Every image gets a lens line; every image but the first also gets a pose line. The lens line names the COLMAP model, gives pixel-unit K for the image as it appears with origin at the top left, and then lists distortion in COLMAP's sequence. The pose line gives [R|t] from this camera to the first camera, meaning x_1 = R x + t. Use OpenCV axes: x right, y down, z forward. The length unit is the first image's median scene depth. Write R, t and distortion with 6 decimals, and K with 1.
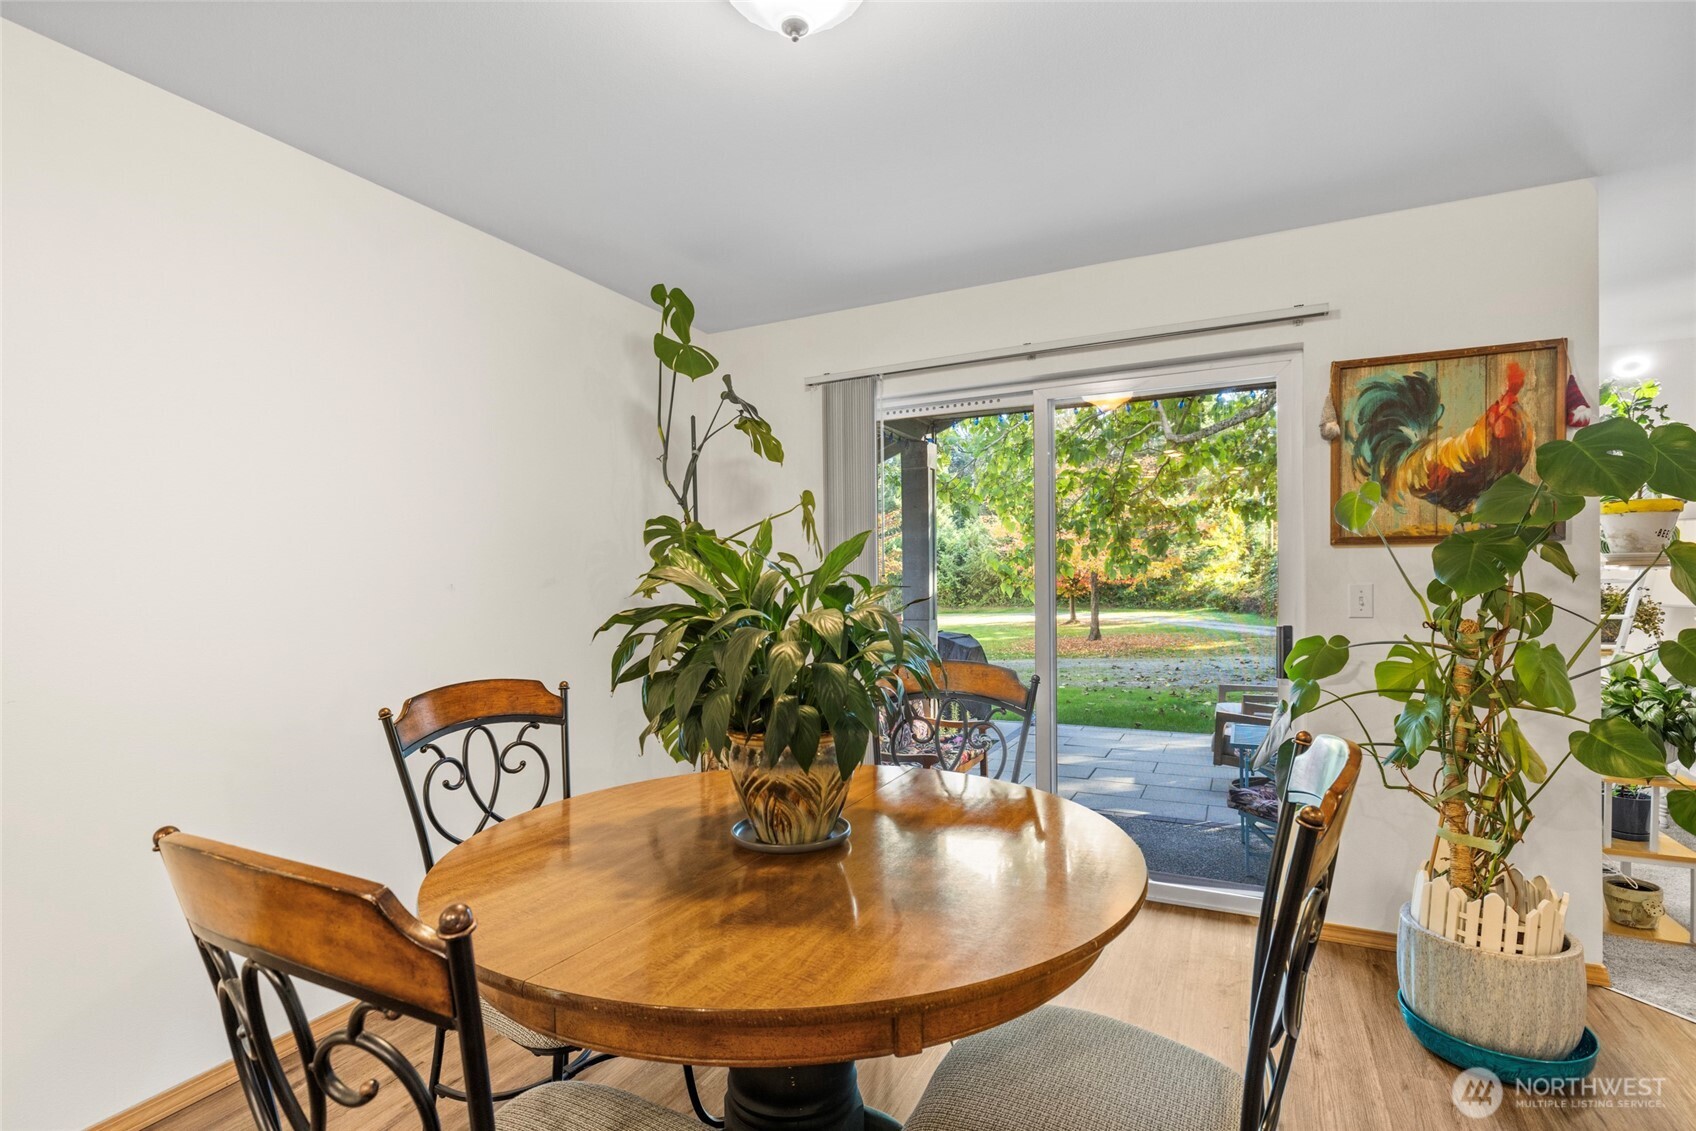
lens RADIAL K [[815.4, 0, 850.6], [0, 815.4, 570.2], [0, 0, 1]] dist [-0.003941, 0.000393]
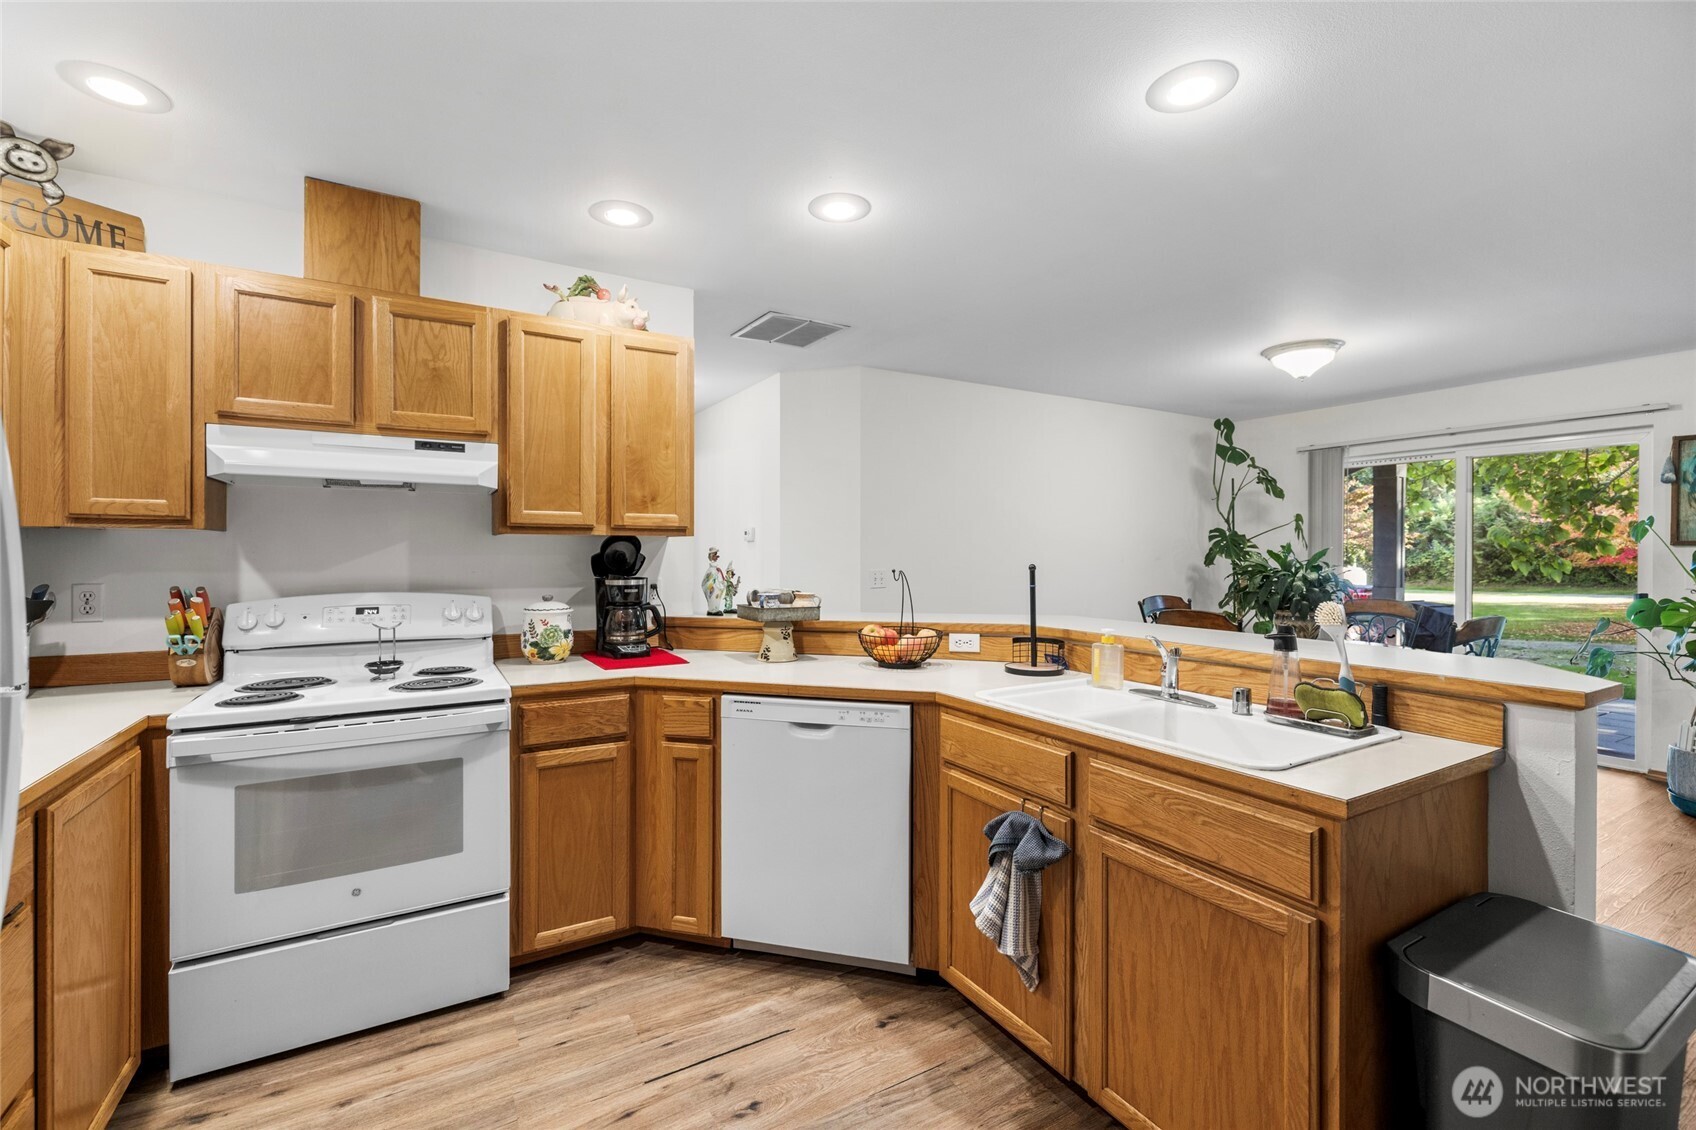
lens RADIAL K [[726.7, 0, 833.3], [0, 726.7, 553.2], [0, 0, 1]] dist [0.000531, 0.000184]
pose [[0.822979, 0.013265, -0.567916, 0.019258], [-0.003445, 0.999825, 0.018362, -0.032934], [0.568061, -0.013155, 0.822881, -1.080249]]
